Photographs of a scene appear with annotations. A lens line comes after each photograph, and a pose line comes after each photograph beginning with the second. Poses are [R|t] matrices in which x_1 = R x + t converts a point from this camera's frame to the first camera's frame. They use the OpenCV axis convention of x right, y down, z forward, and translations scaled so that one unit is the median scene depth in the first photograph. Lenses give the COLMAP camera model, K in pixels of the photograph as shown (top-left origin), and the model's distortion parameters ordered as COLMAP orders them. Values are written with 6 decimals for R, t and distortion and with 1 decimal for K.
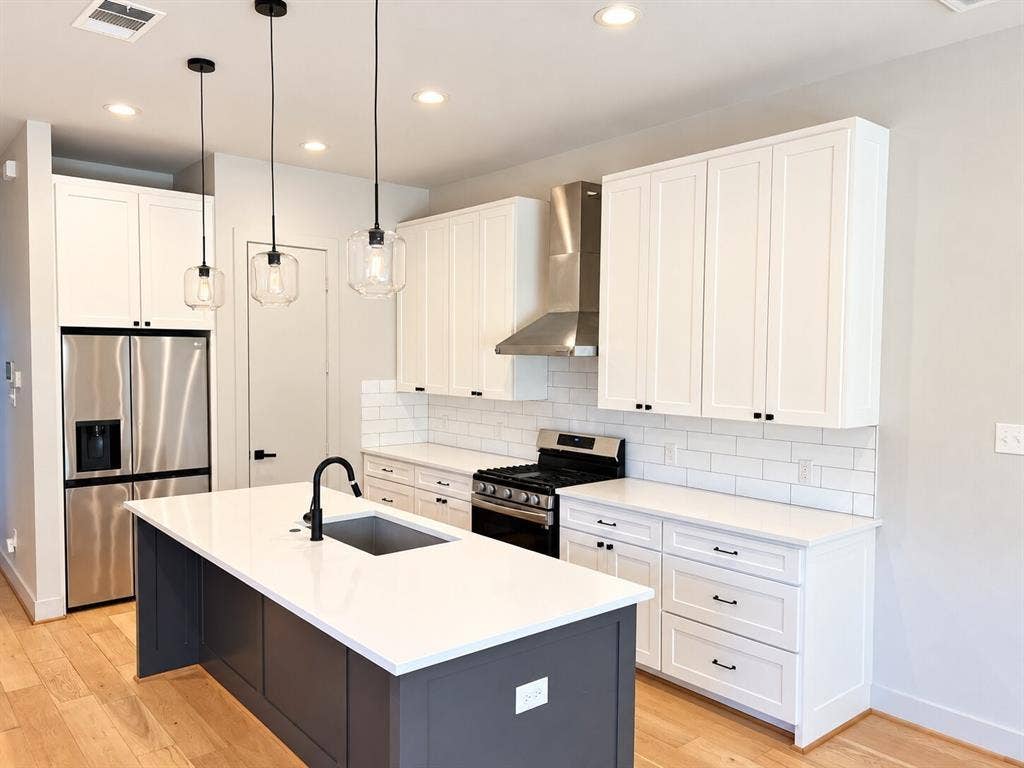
lens RADIAL K [[773.2, 0, 512.0], [0, 773.2, 384.0], [0, 0, 1]] dist [0.022014, 0.000133]
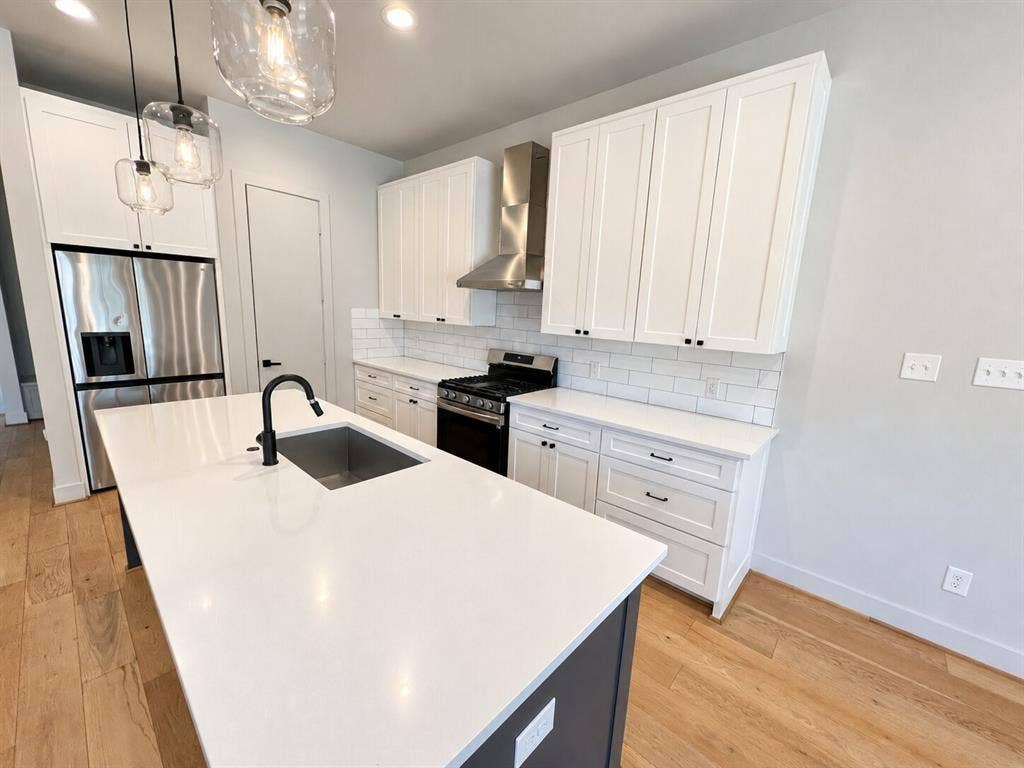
lens RADIAL K [[415.9, 0, 512.0], [0, 415.9, 384.0], [0, 0, 1]] dist [-0.001410, -0.000218]
pose [[0.990704, 0.010989, 0.135591, -0.023767], [-0.030326, 0.989490, 0.141387, 0.019146], [-0.132612, -0.144184, 0.980625, 0.327162]]
